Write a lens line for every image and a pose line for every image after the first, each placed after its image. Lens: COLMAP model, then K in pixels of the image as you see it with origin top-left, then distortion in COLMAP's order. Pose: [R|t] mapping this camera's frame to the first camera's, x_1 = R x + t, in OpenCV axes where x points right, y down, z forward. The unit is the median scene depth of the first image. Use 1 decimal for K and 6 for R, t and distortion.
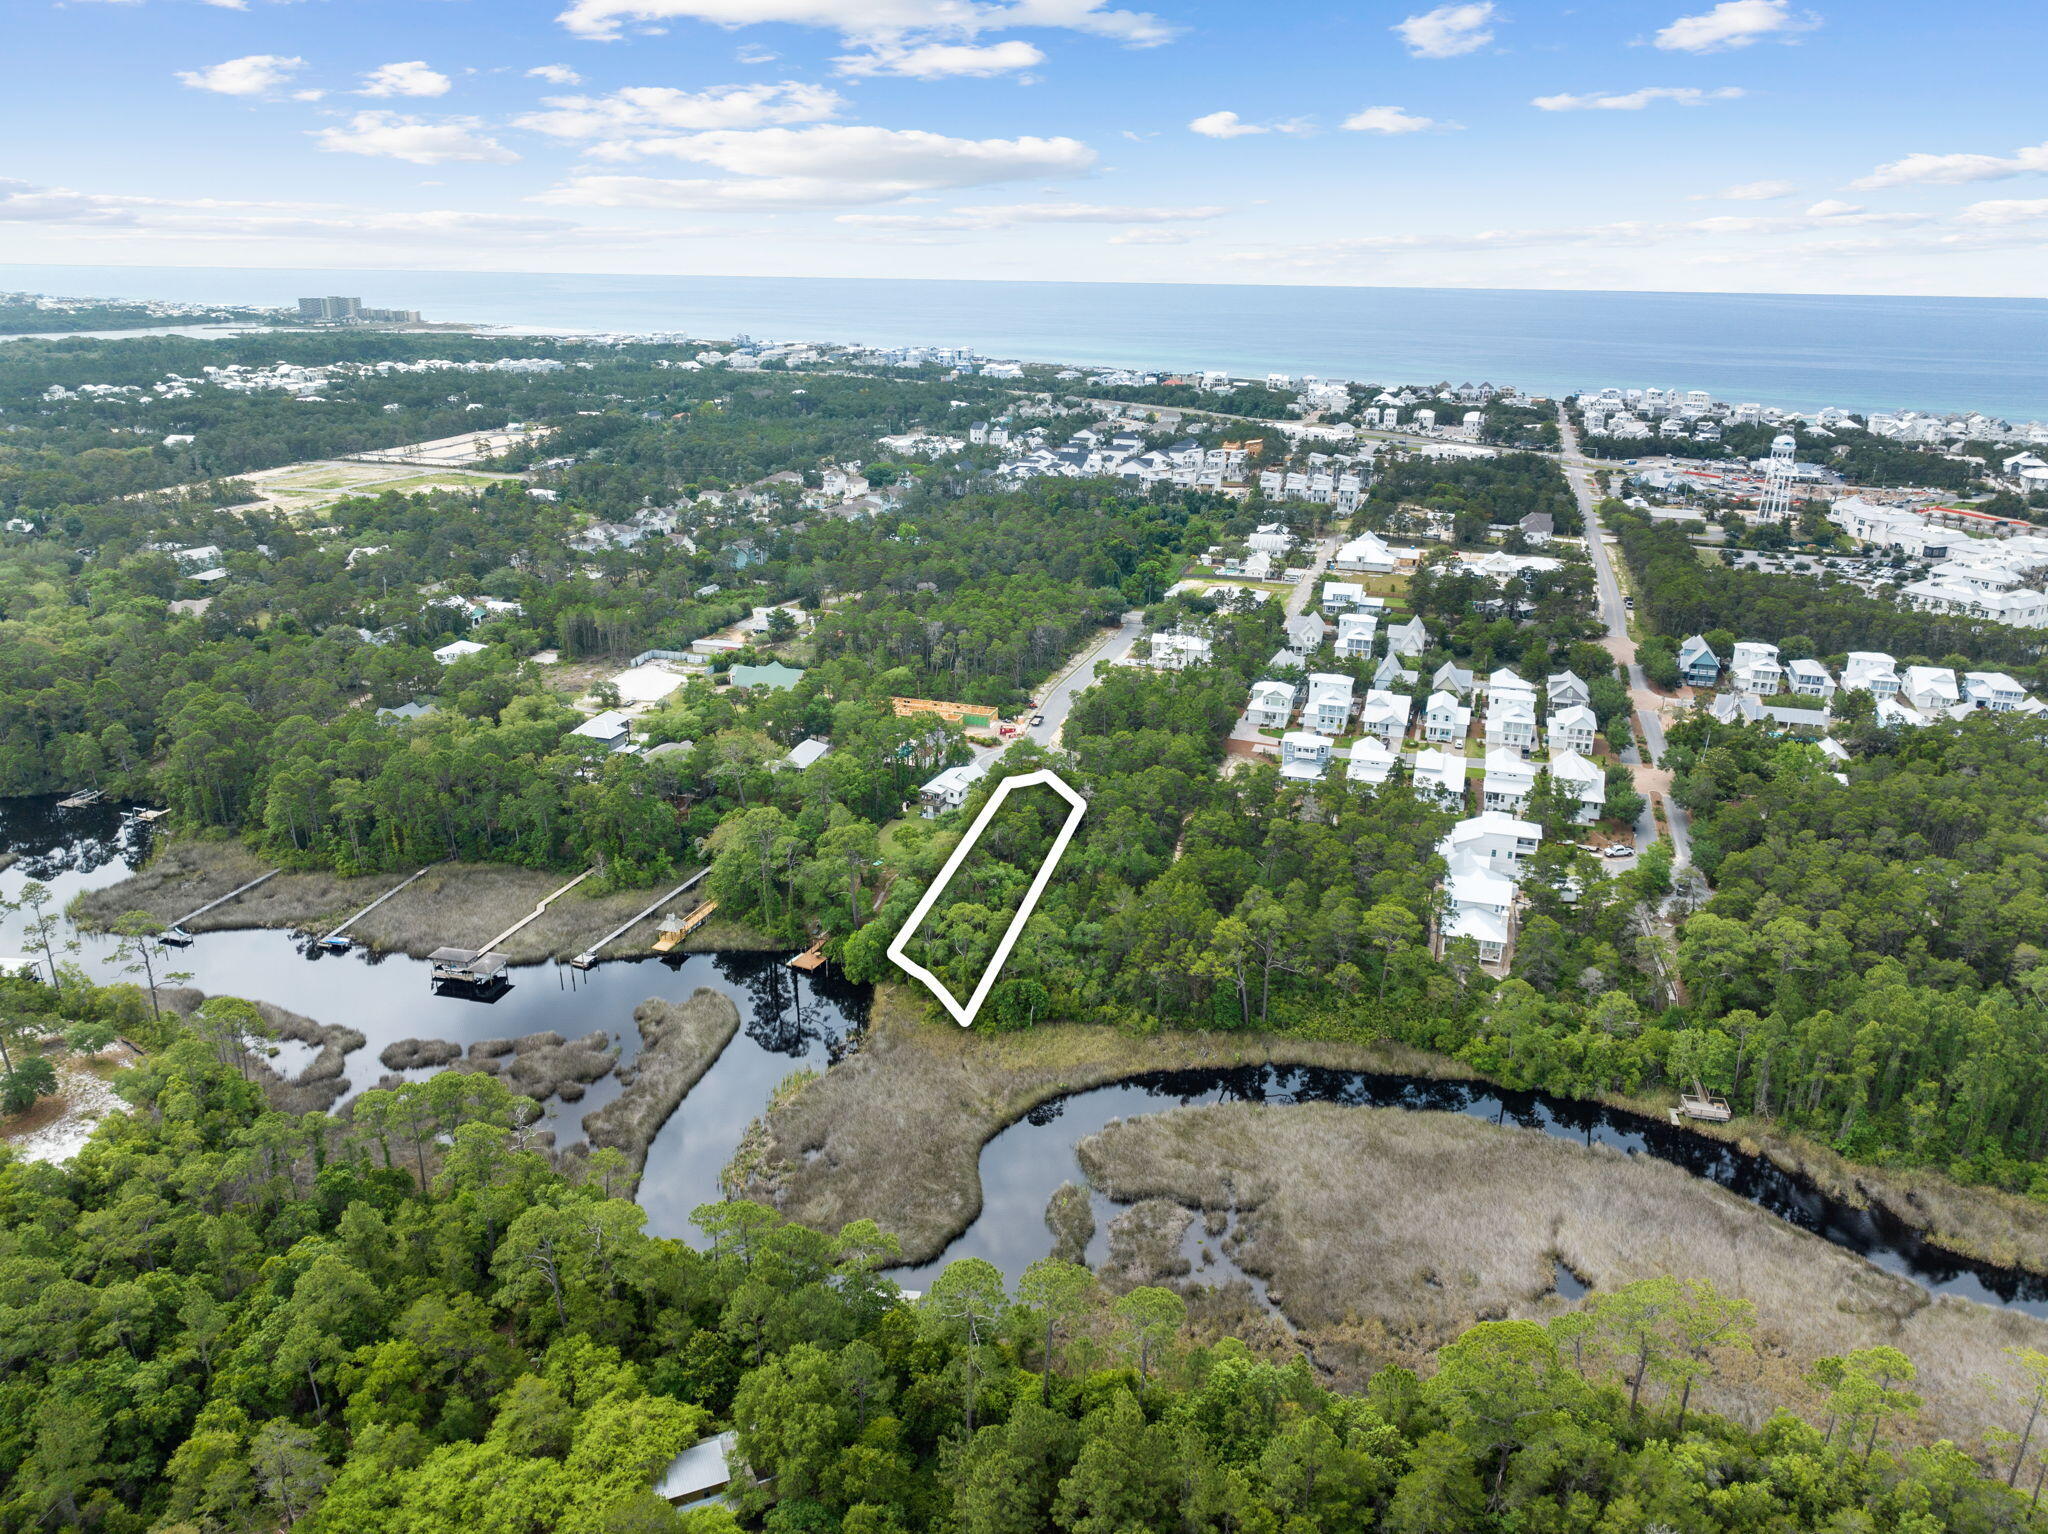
lens RADIAL K [[1433.8, 0, 1024.0], [0, 1433.8, 767.0], [0, 0, 1]] dist [-0.038093, -0.001426]
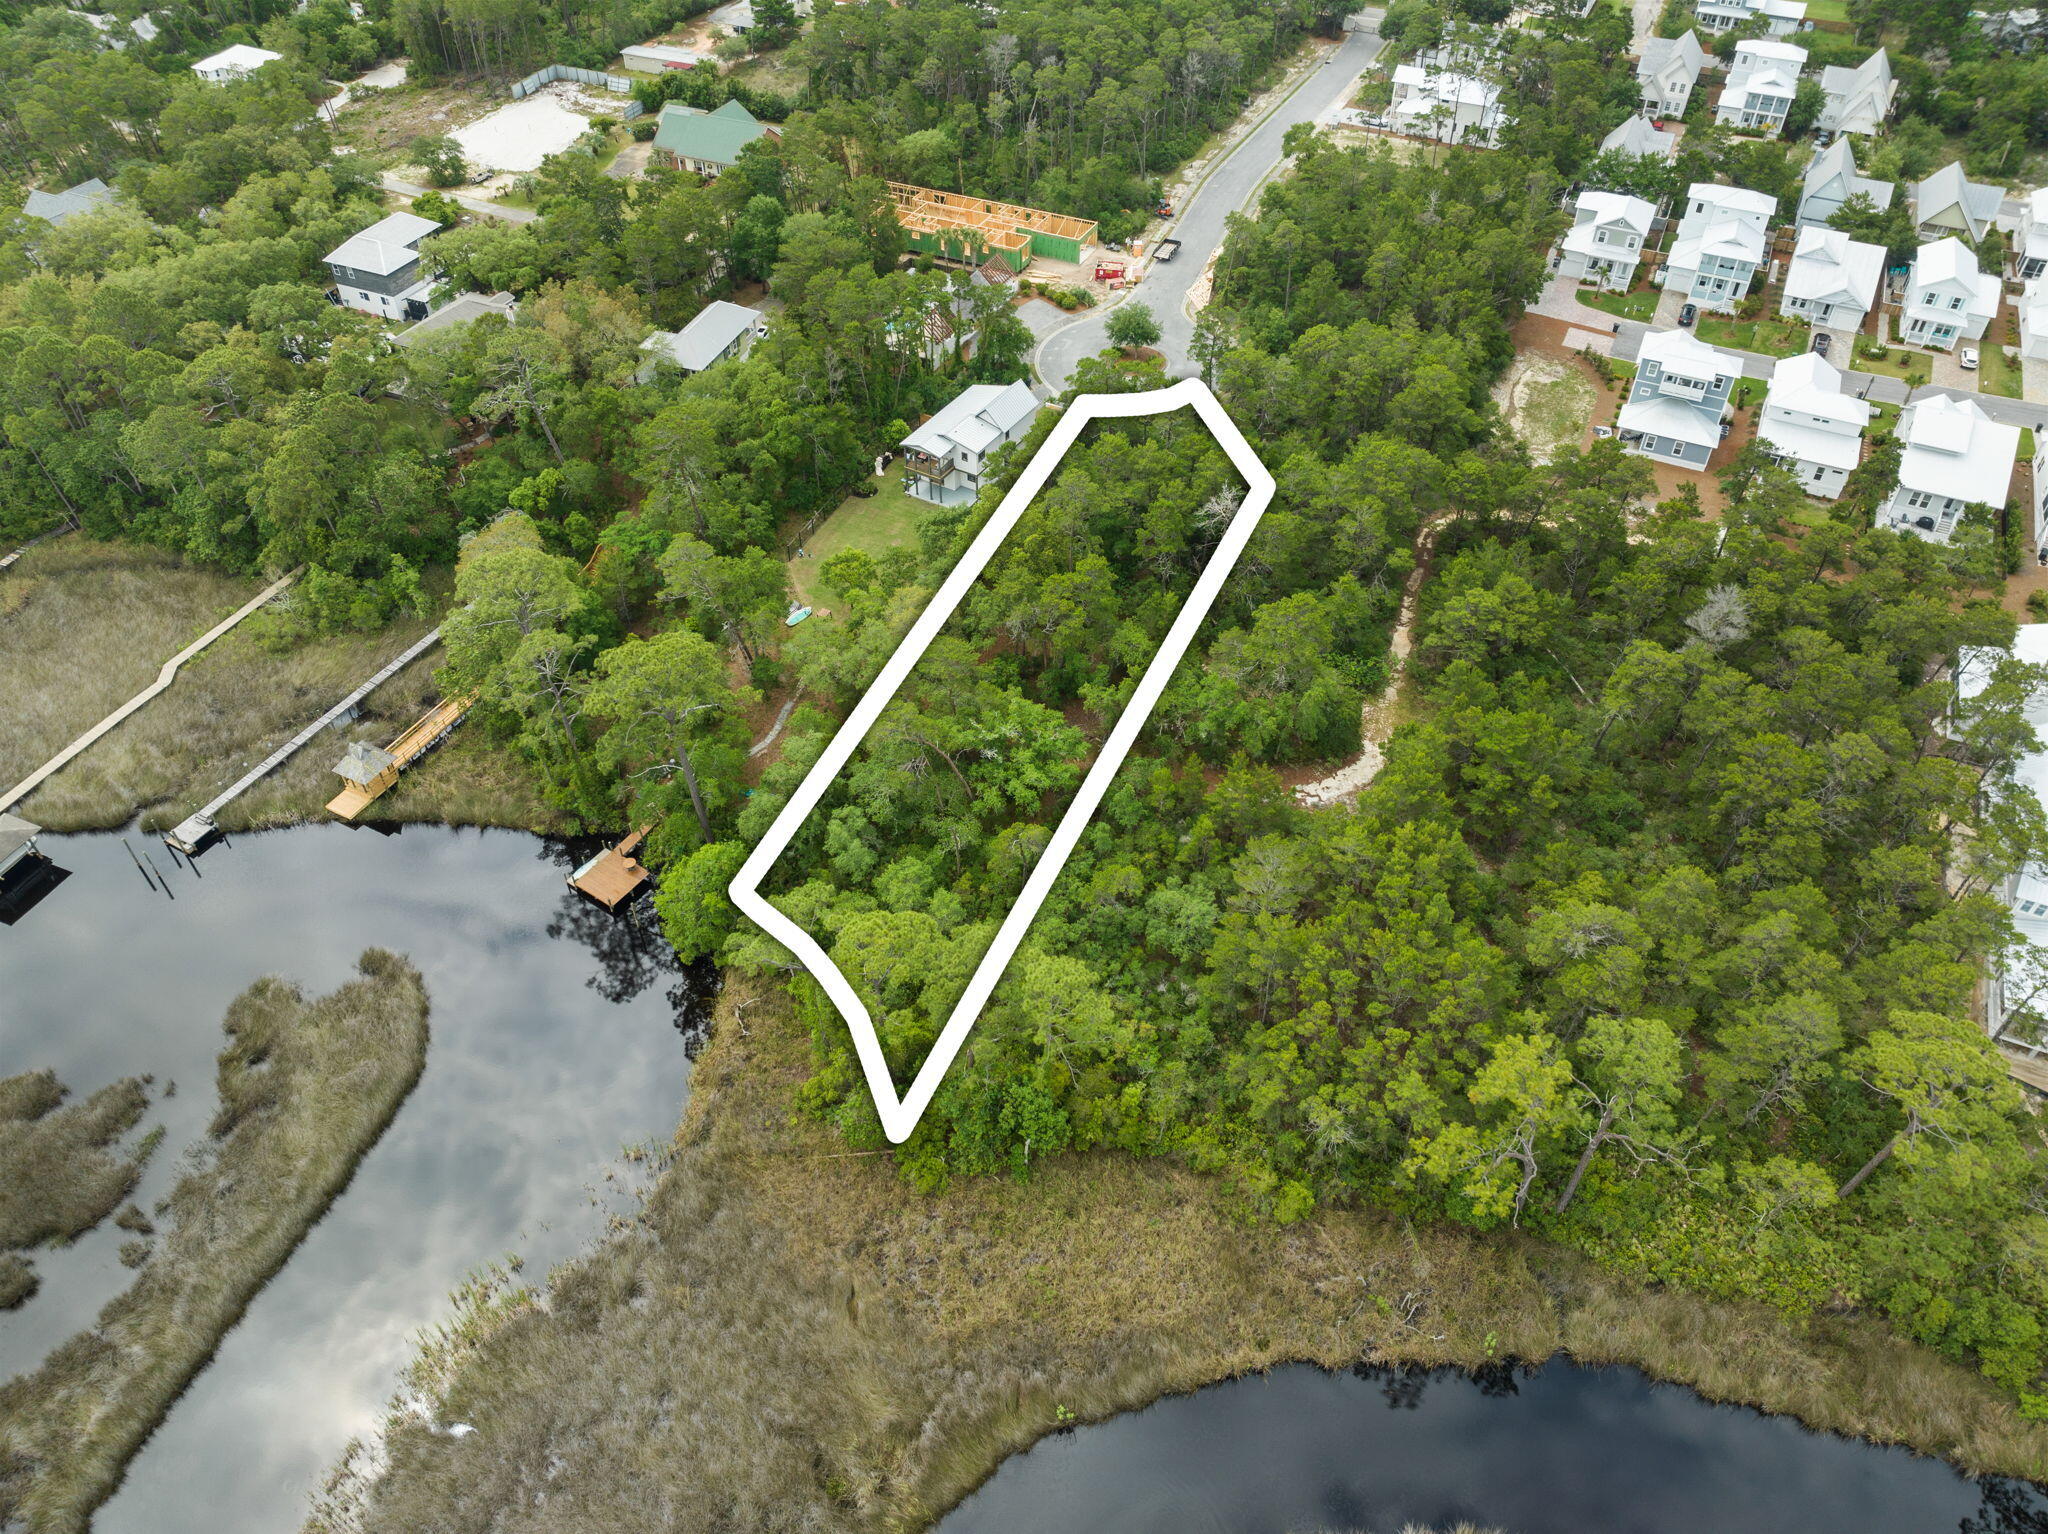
lens RADIAL K [[1472.1, 0, 1024.0], [0, 1472.1, 767.0], [0, 0, 1]] dist [-0.071457, 0.042915]
pose [[0.992040, 0.082719, -0.094941, 0.024282], [-0.037708, 0.914520, 0.402780, -0.075309], [0.120143, -0.395994, 0.910360, 0.411655]]
